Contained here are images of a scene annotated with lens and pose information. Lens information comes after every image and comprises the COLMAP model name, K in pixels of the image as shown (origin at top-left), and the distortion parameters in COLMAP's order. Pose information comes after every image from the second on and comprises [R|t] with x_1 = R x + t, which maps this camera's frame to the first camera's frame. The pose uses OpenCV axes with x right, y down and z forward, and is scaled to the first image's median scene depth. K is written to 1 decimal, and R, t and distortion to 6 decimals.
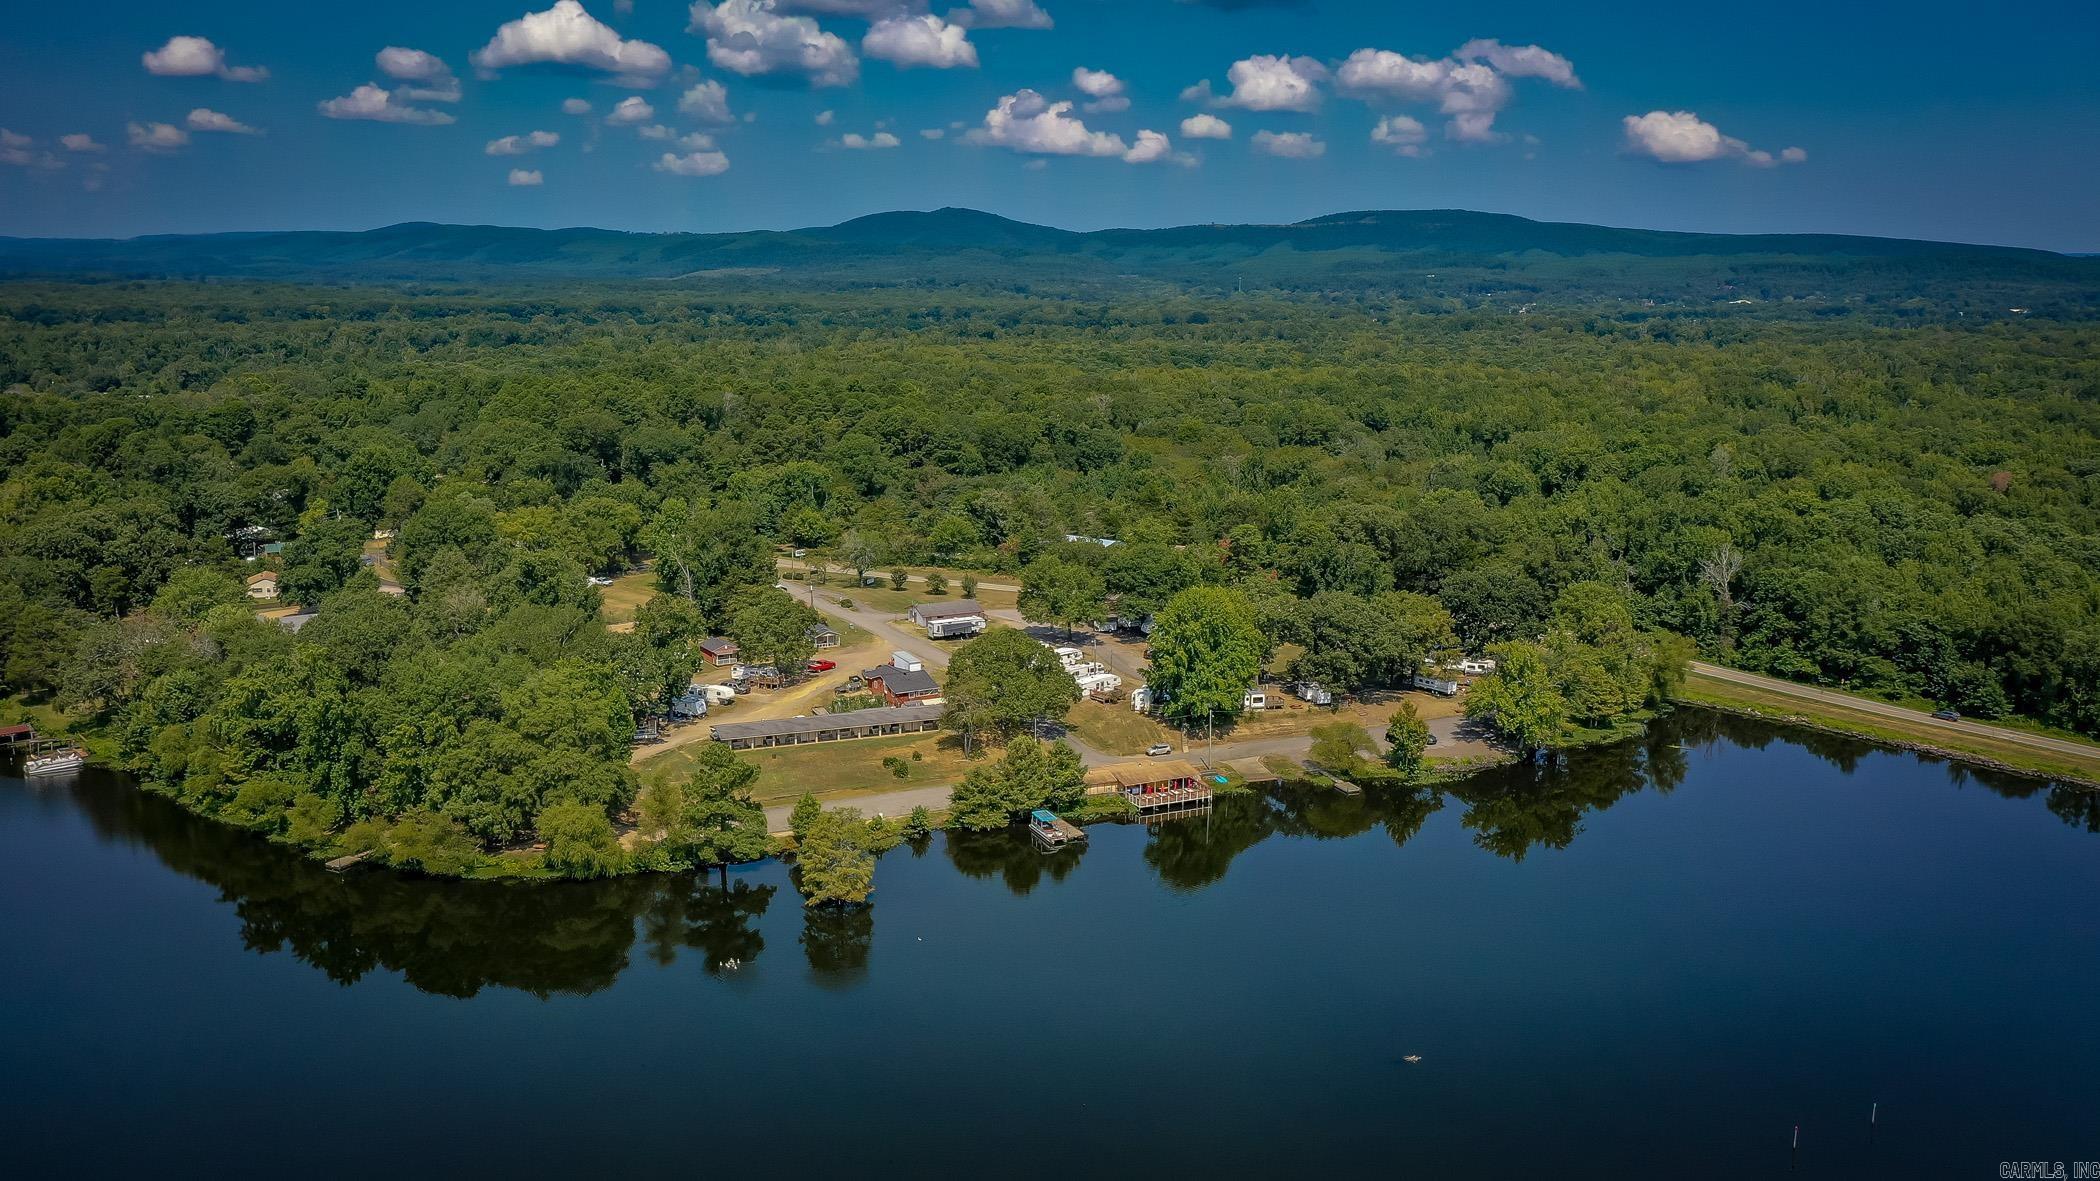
lens RADIAL K [[1514.6, 0, 1164.9], [0, 1514.6, 592.5], [0, 0, 1]] dist [0.029463, 0.000254]
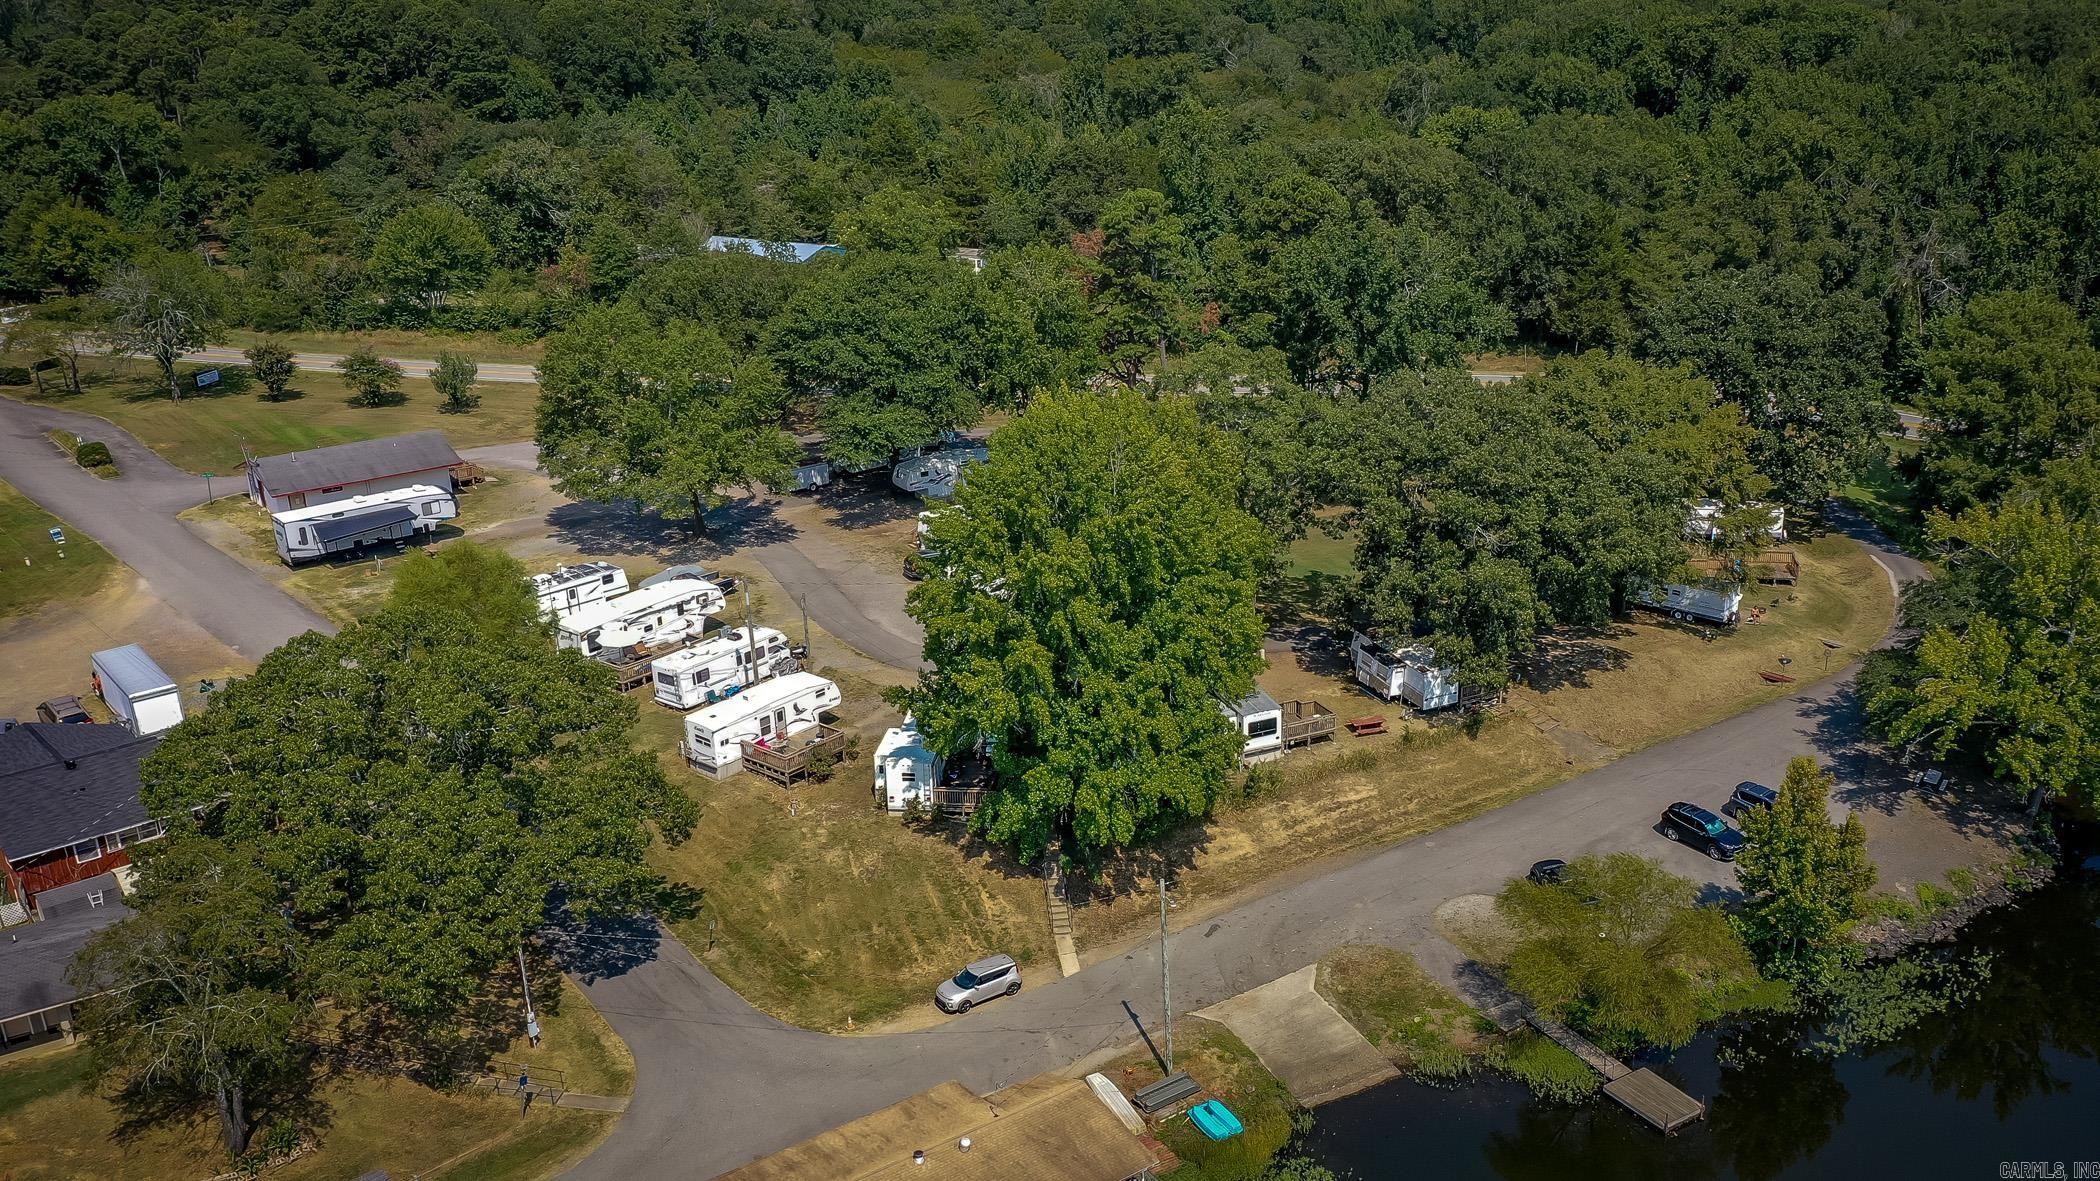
lens RADIAL K [[1514.6, 0, 1164.9], [0, 1514.6, 592.5], [0, 0, 1]] dist [0.029463, 0.000254]
pose [[0.987315, -0.084202, 0.134608, -0.001526], [0.055077, 0.976782, 0.207035, -0.024943], [-0.148916, -0.196995, 0.969029, 0.615786]]
